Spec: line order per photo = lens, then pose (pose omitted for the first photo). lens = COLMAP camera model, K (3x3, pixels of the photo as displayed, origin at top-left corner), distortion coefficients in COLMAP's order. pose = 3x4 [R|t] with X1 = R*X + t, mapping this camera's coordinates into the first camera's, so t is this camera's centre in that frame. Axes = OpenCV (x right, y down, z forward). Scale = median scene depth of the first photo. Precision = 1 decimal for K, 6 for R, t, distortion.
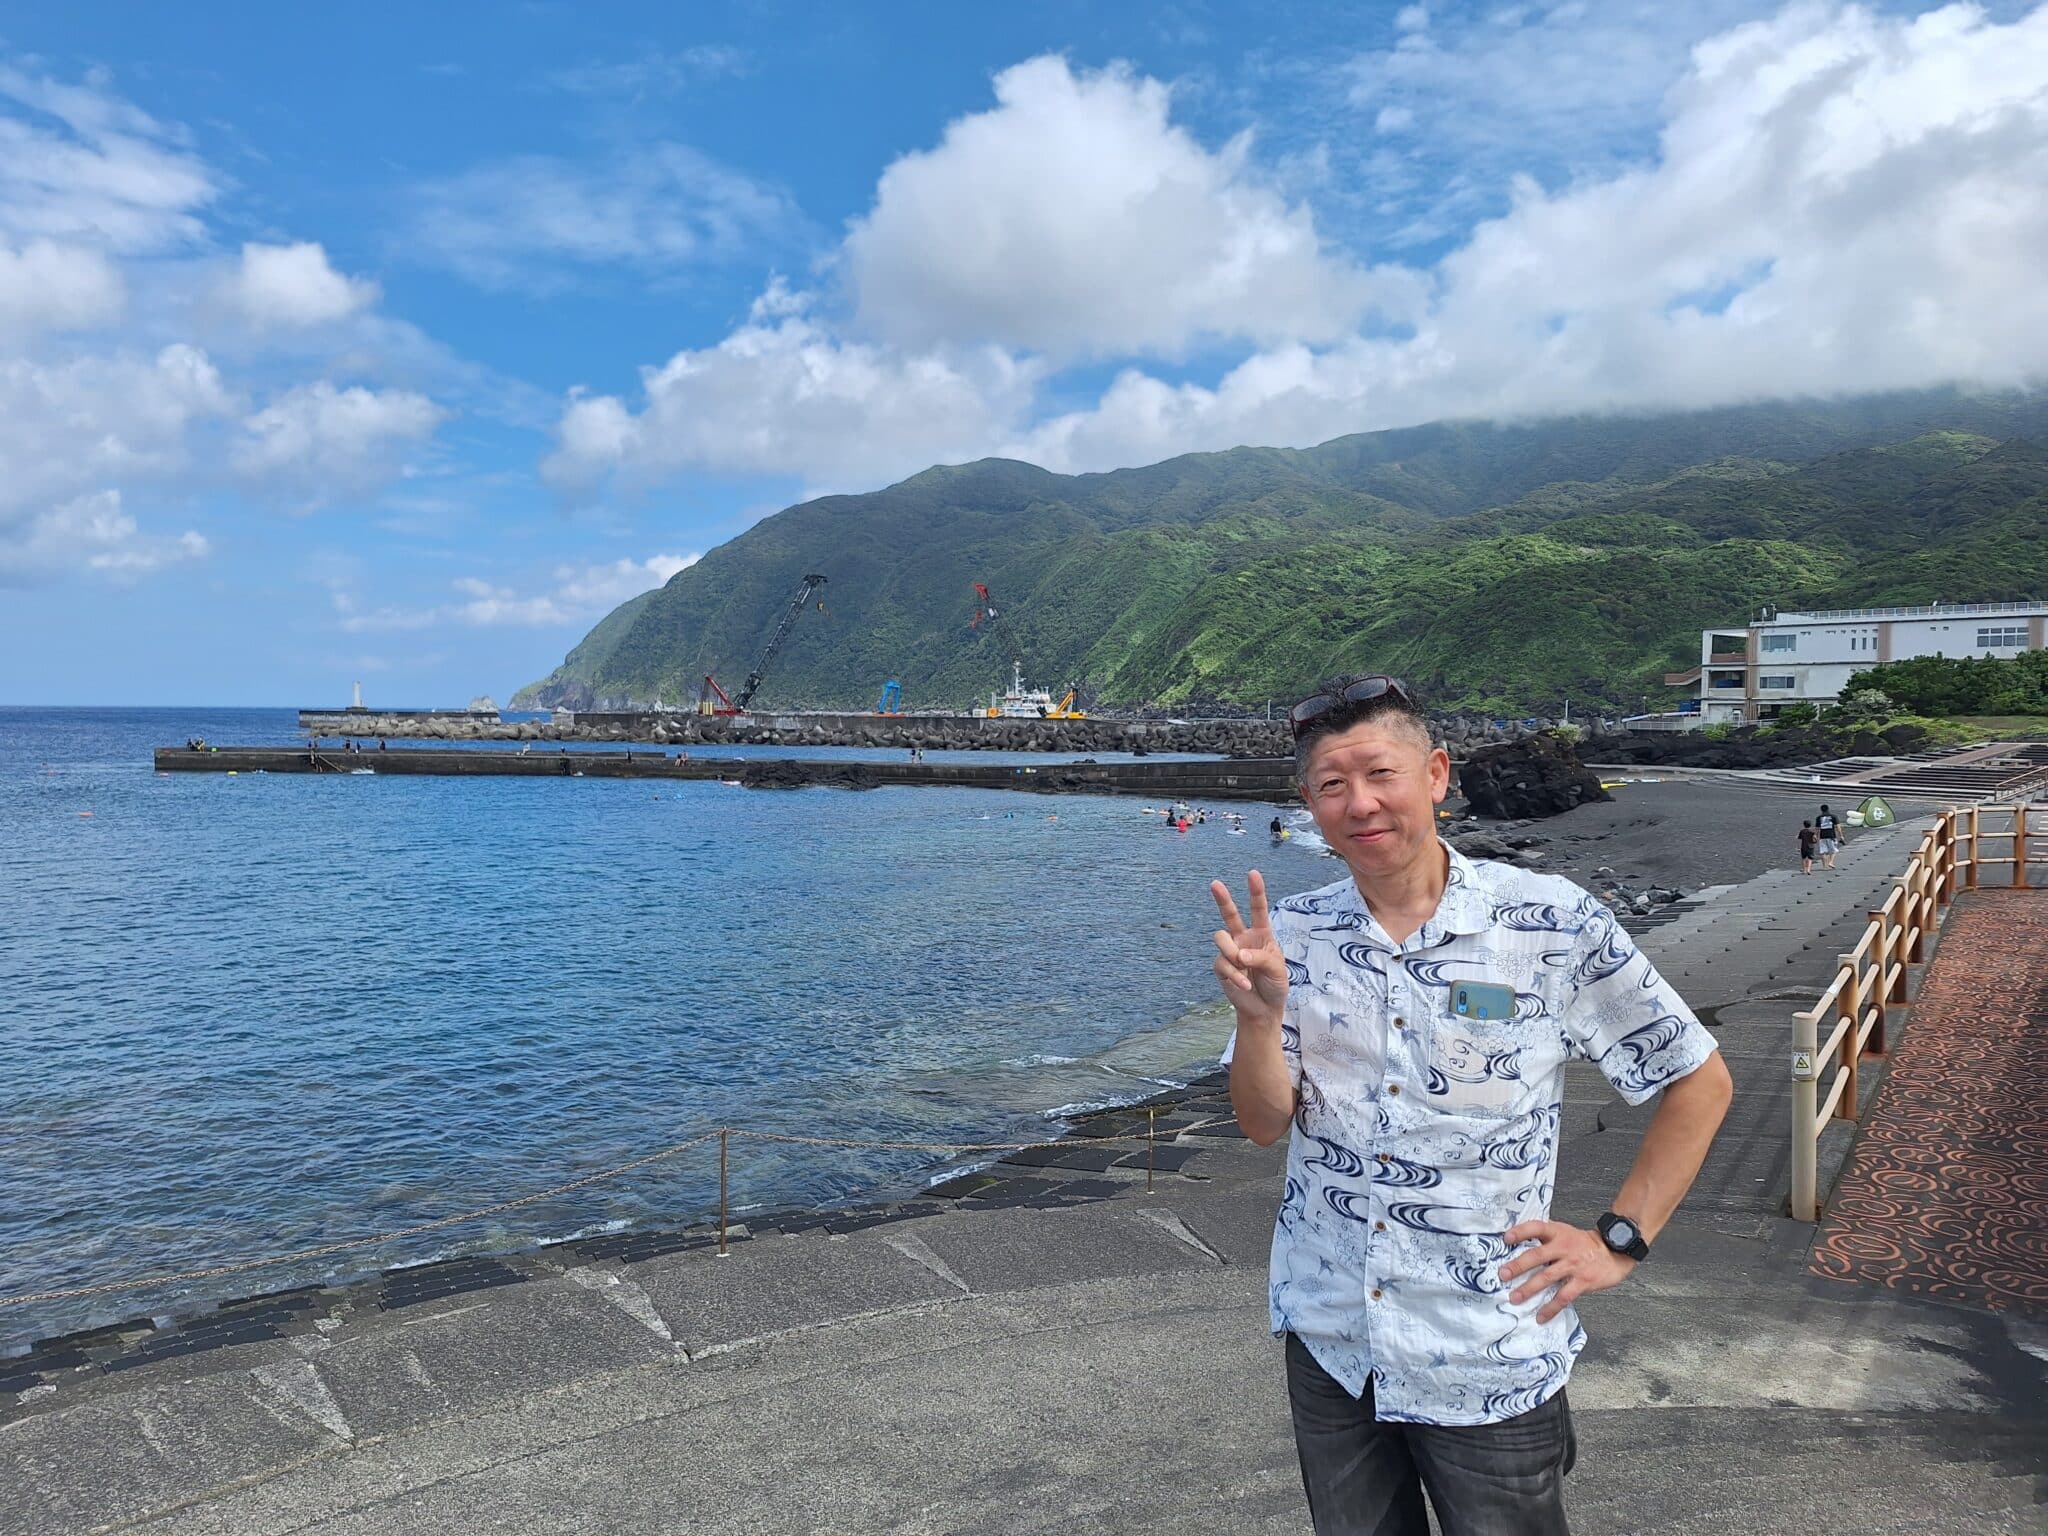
lens RADIAL K [[1402.9, 0, 1023.1], [0, 1402.9, 757.0], [0, 0, 1]] dist [0.045450, -0.044950]
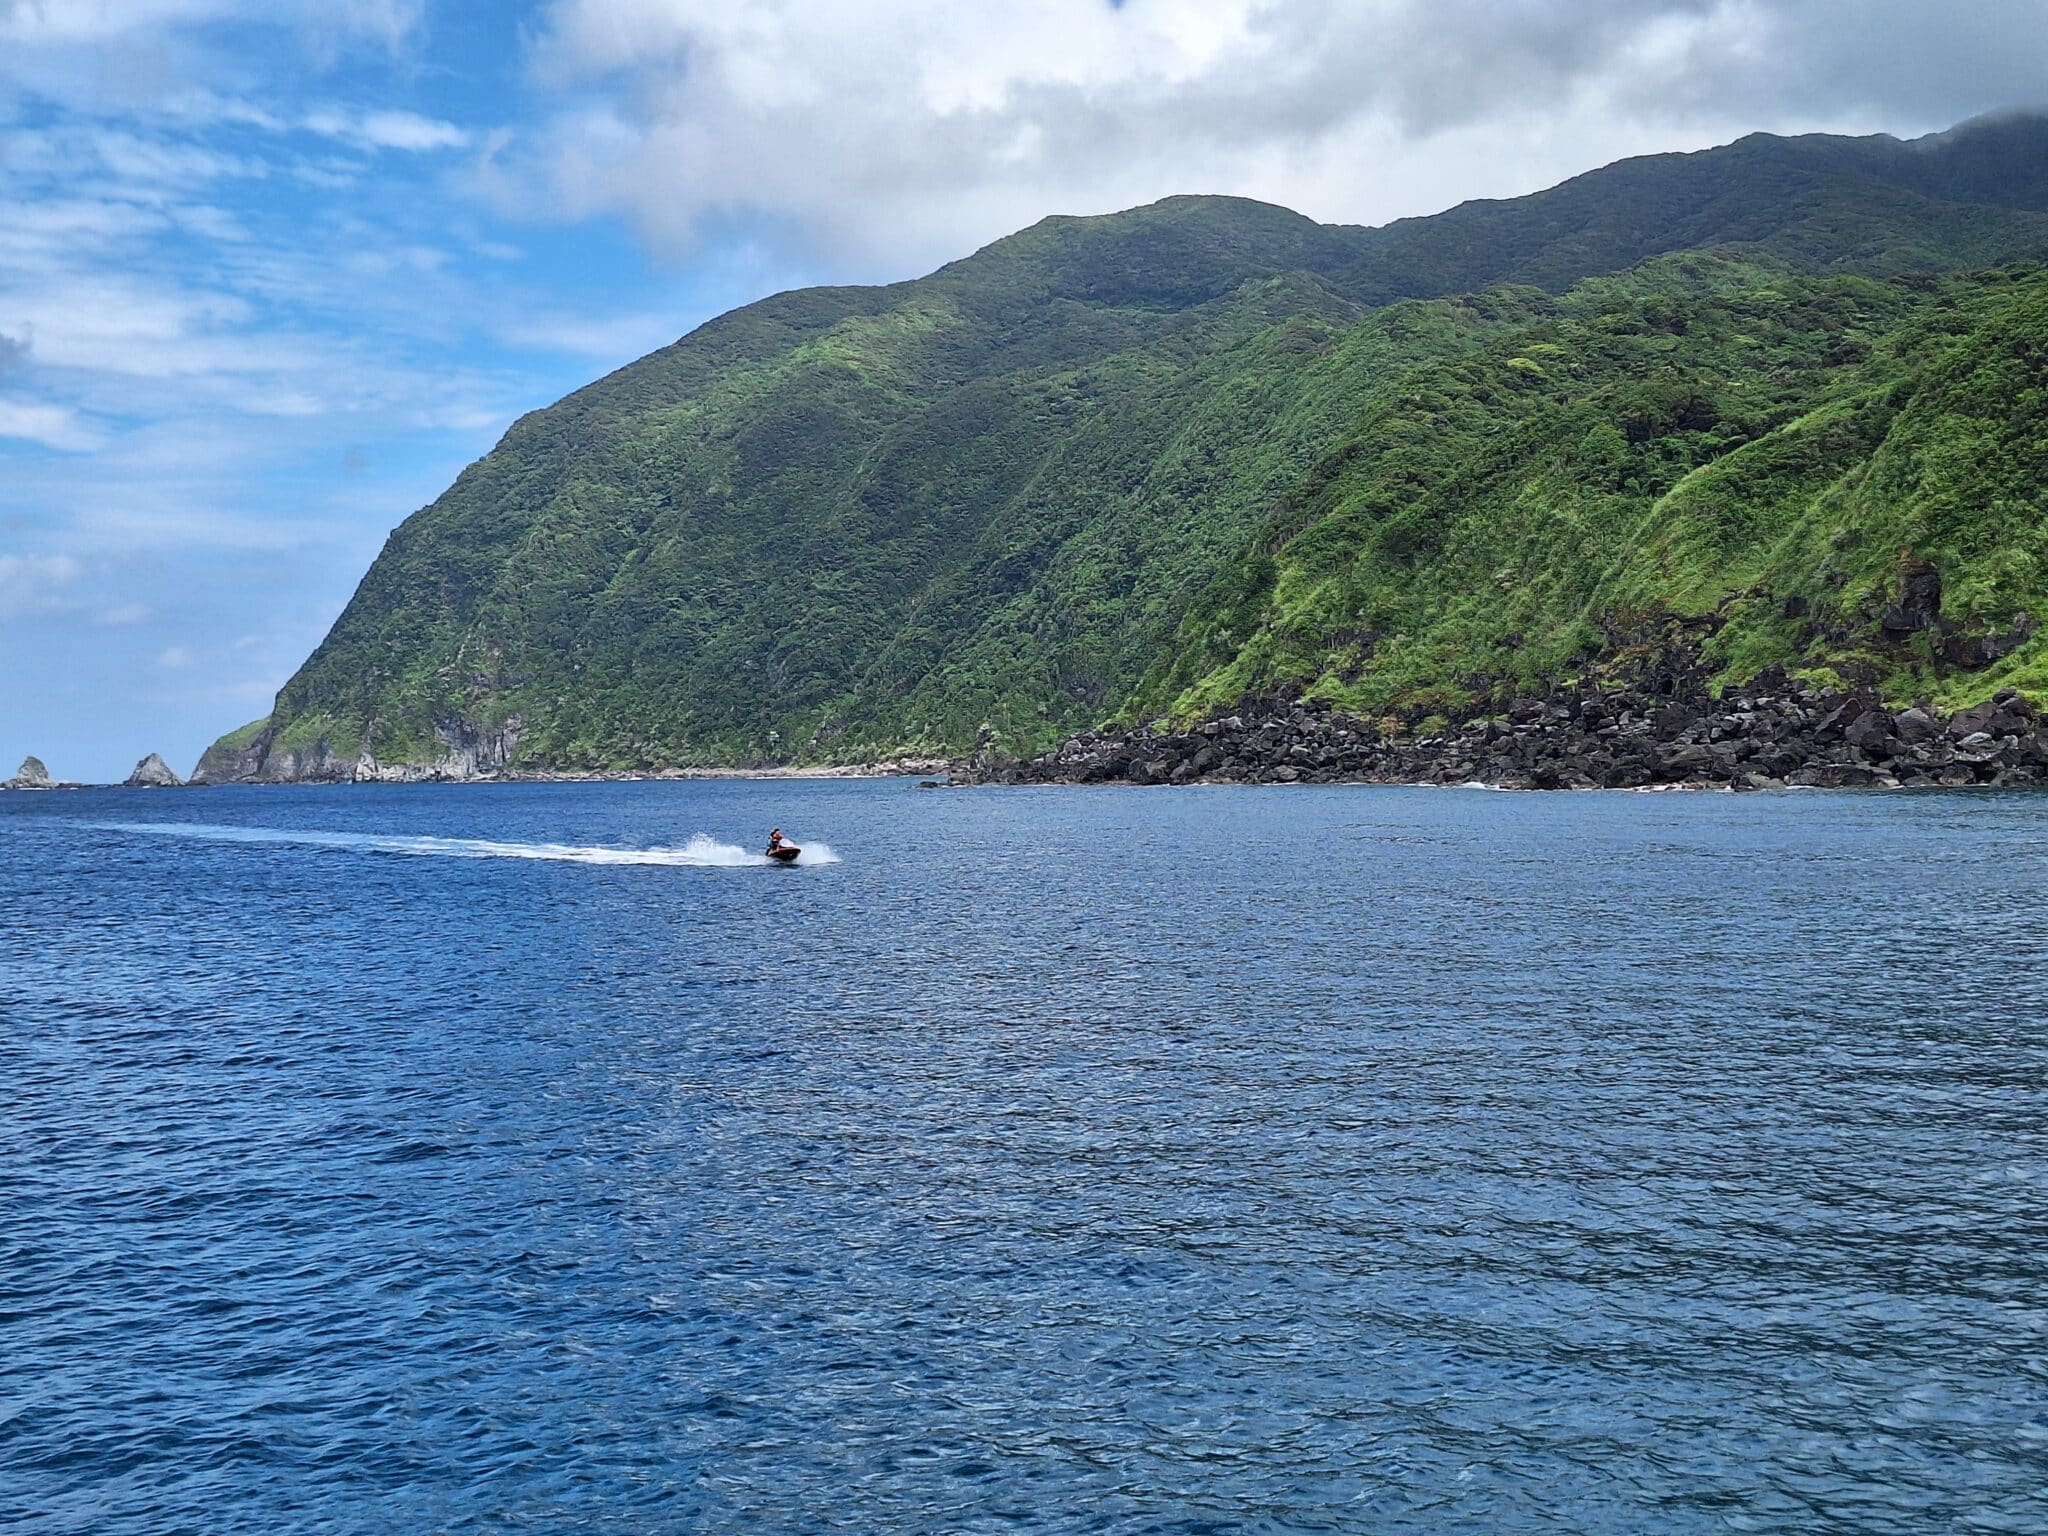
lens RADIAL K [[2768.4, 0, 1017.9], [0, 2768.4, 783.5], [0, 0, 1]] dist [0.102065, 0.000000]
pose [[0.988884, -0.026918, -0.146235, 0.124205], [0.023348, 0.999387, -0.026076, -0.005700], [0.146848, 0.022372, 0.988906, 0.279860]]
